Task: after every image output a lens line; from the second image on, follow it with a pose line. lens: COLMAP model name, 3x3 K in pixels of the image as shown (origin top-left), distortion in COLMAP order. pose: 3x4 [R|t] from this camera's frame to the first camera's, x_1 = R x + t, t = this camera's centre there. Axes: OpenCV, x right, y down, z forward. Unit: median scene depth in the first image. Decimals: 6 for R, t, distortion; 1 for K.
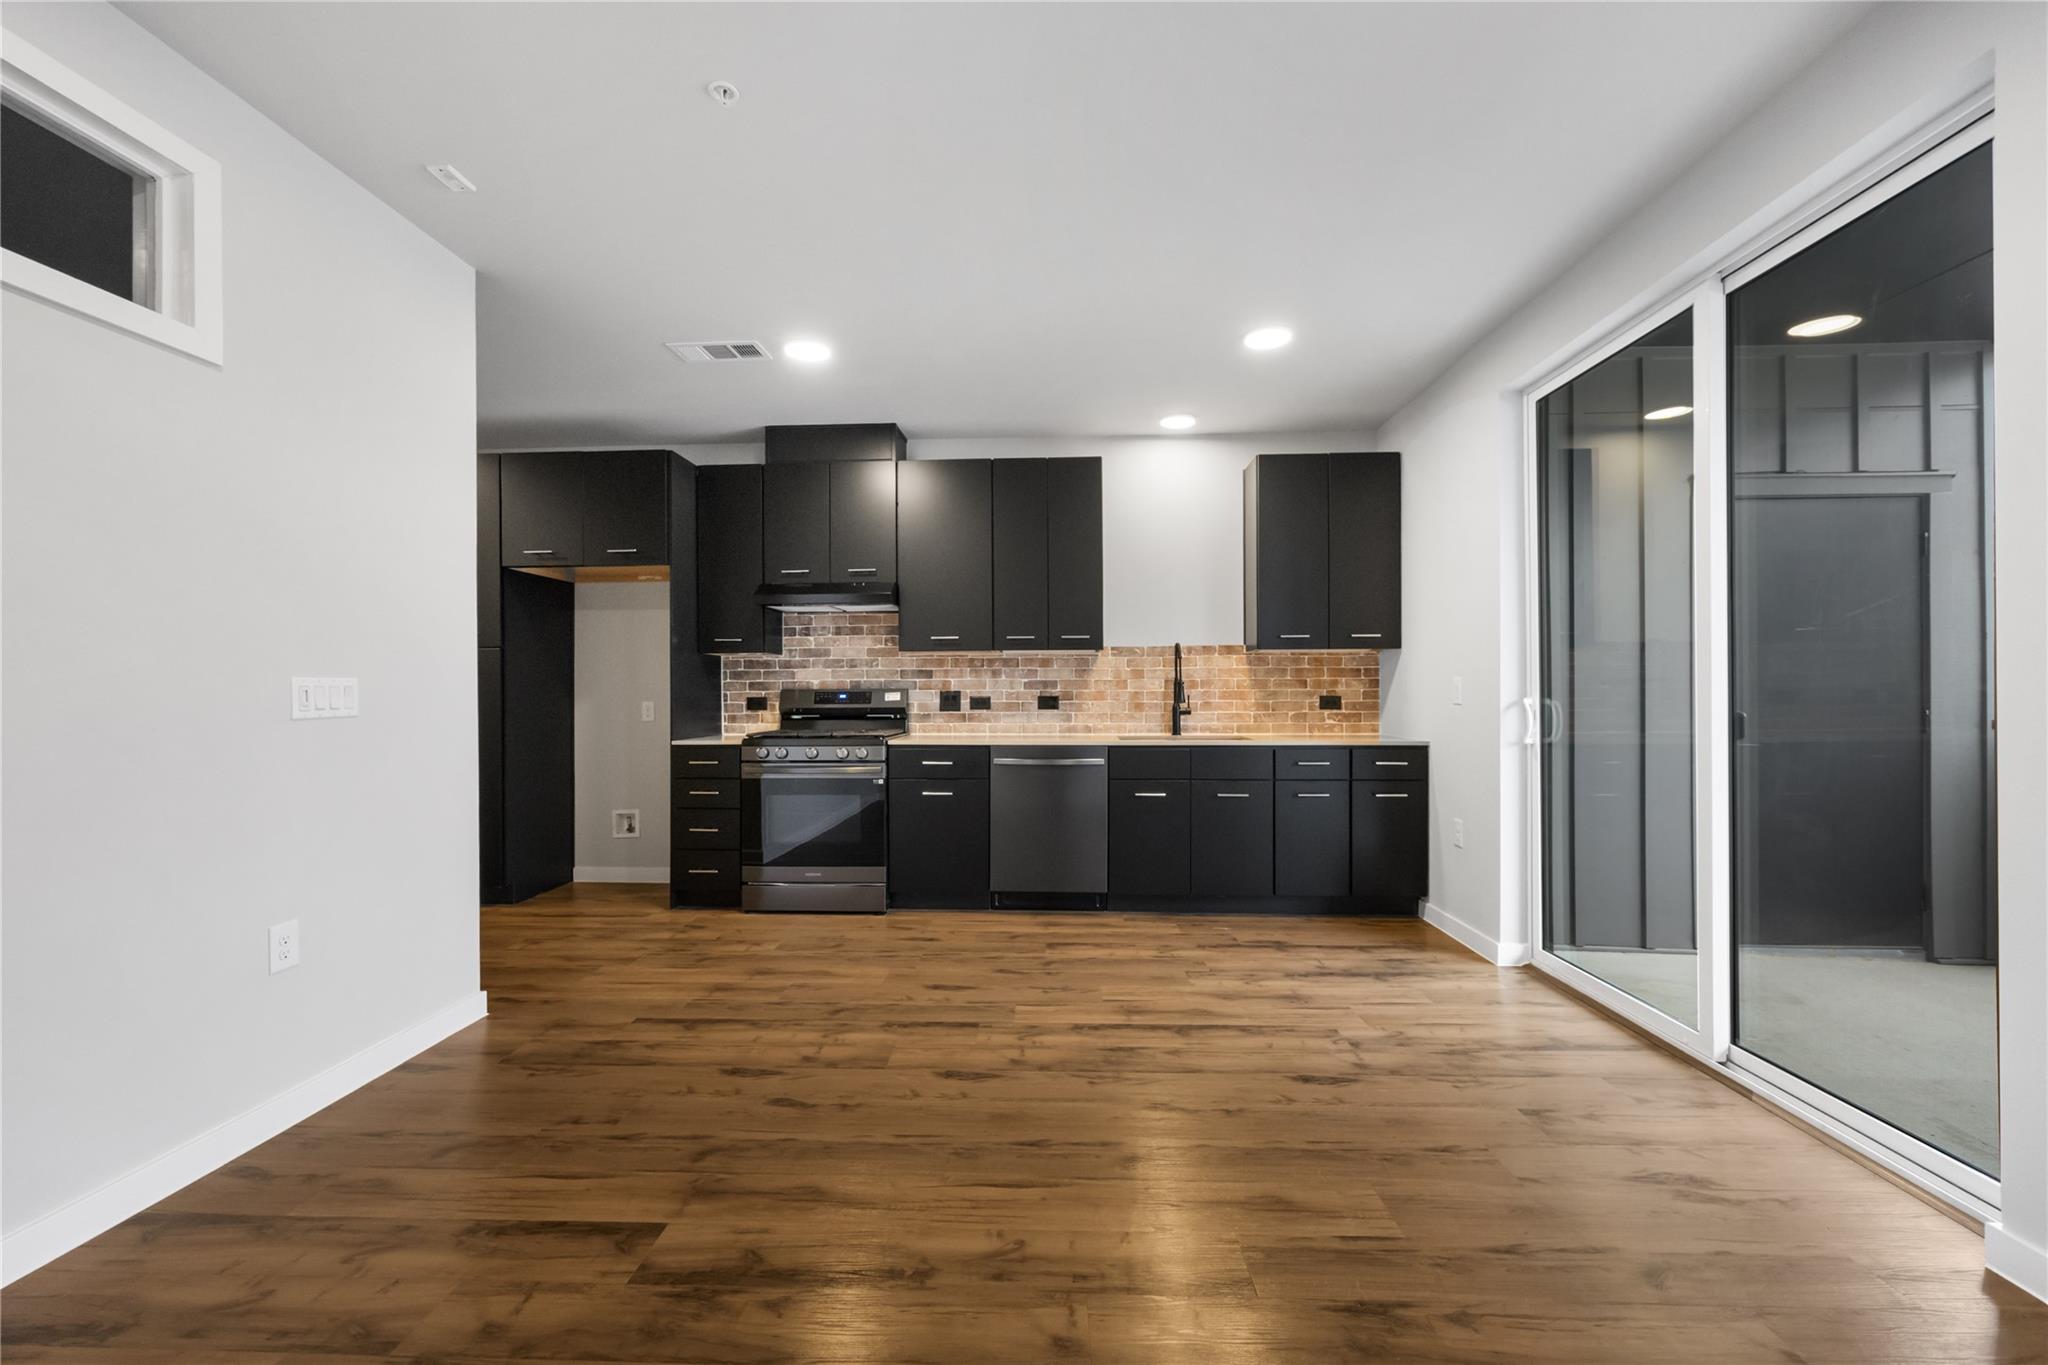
lens RADIAL K [[790.1, 0, 1023.5], [0, 790.1, 689.7], [0, 0, 1]] dist [-0.002418, 0.000151]
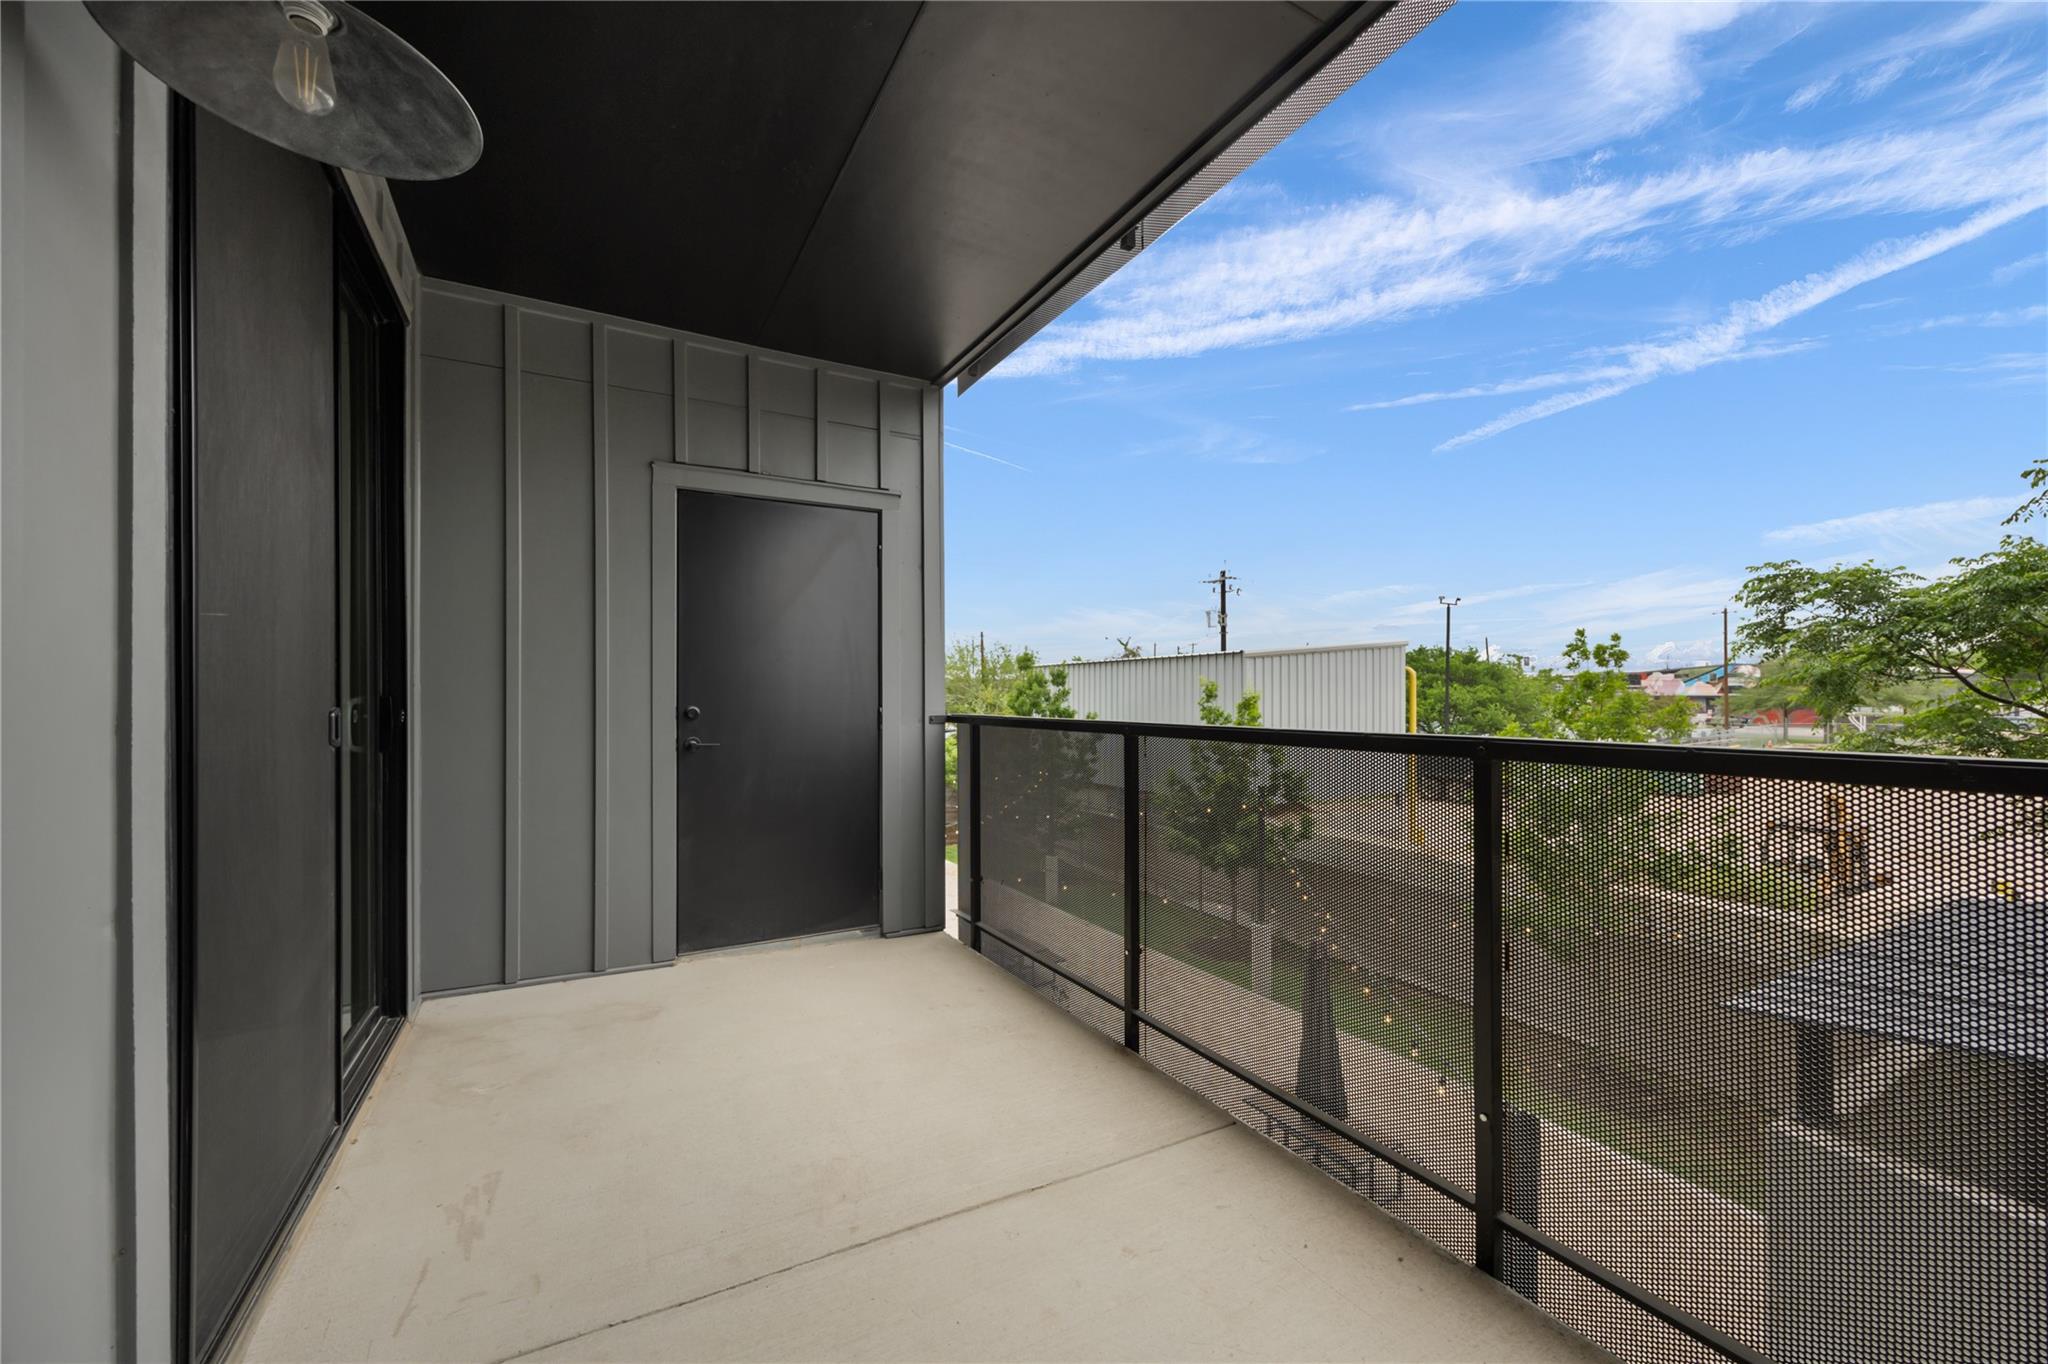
lens RADIAL K [[799.9, 0, 1025.8], [0, 799.9, 696.3], [0, 0, 1]] dist [0.002236, 0.000277]
pose [[0.843645, 0.001254, 0.536900, 0.656849], [-0.002363, 0.999996, 0.001377, 0.006922], [-0.536896, -0.002430, 0.843645, -0.042473]]
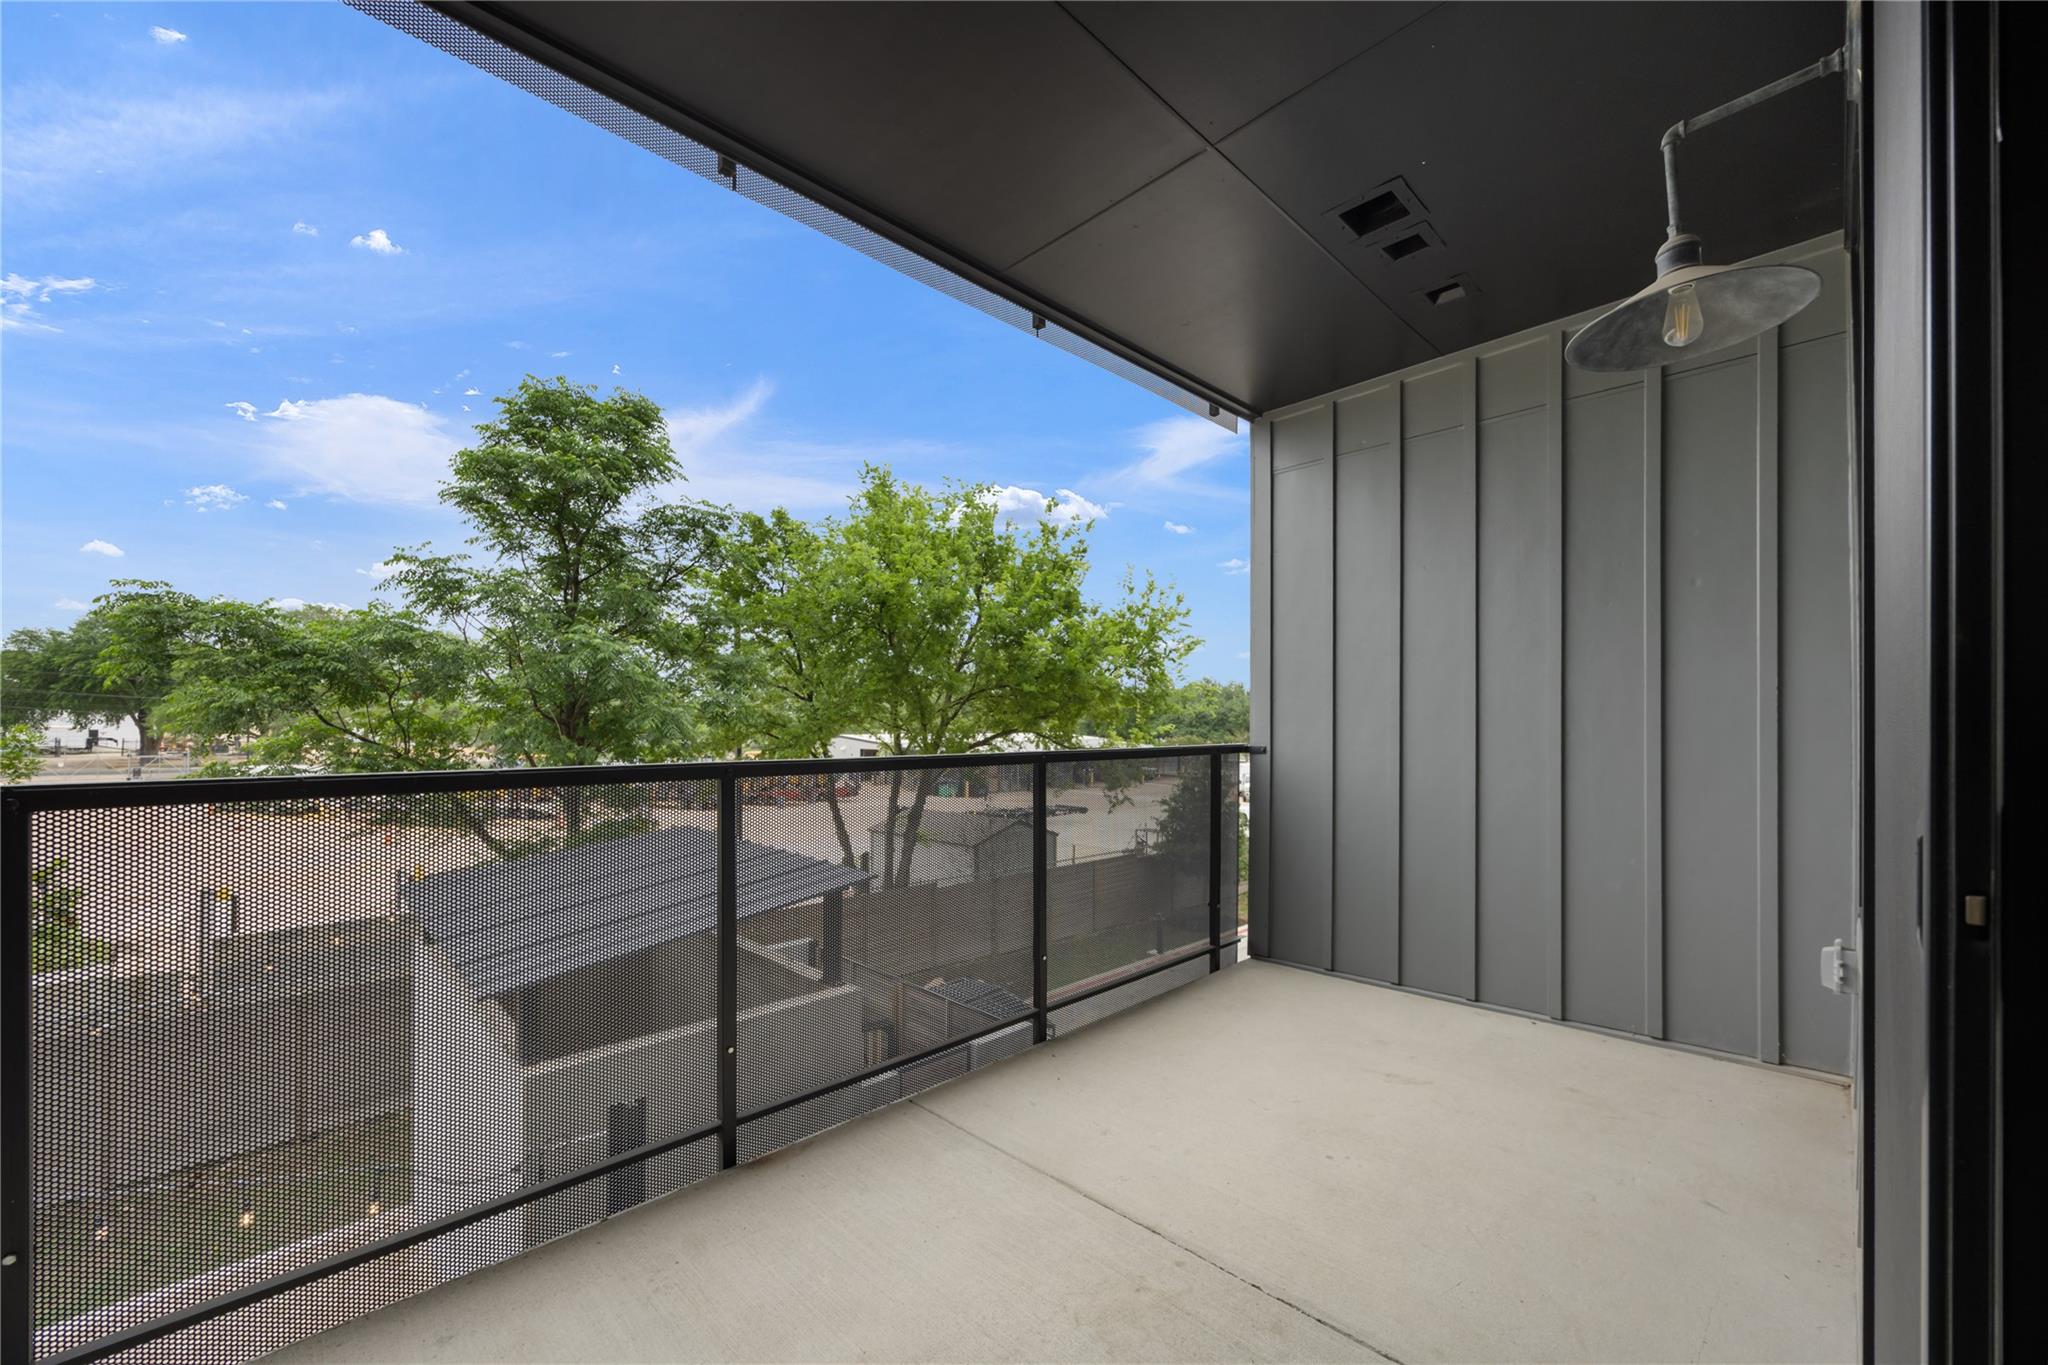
lens RADIAL K [[793.2, 0, 1025.2], [0, 793.2, 720.2], [0, 0, 1]] dist [-0.000686, -0.004496]
pose [[-0.728370, 0.004568, 0.685169, 0.577656], [-0.001665, 0.999963, -0.008437, 0.004582], [-0.685182, -0.007286, -0.728336, 0.748774]]
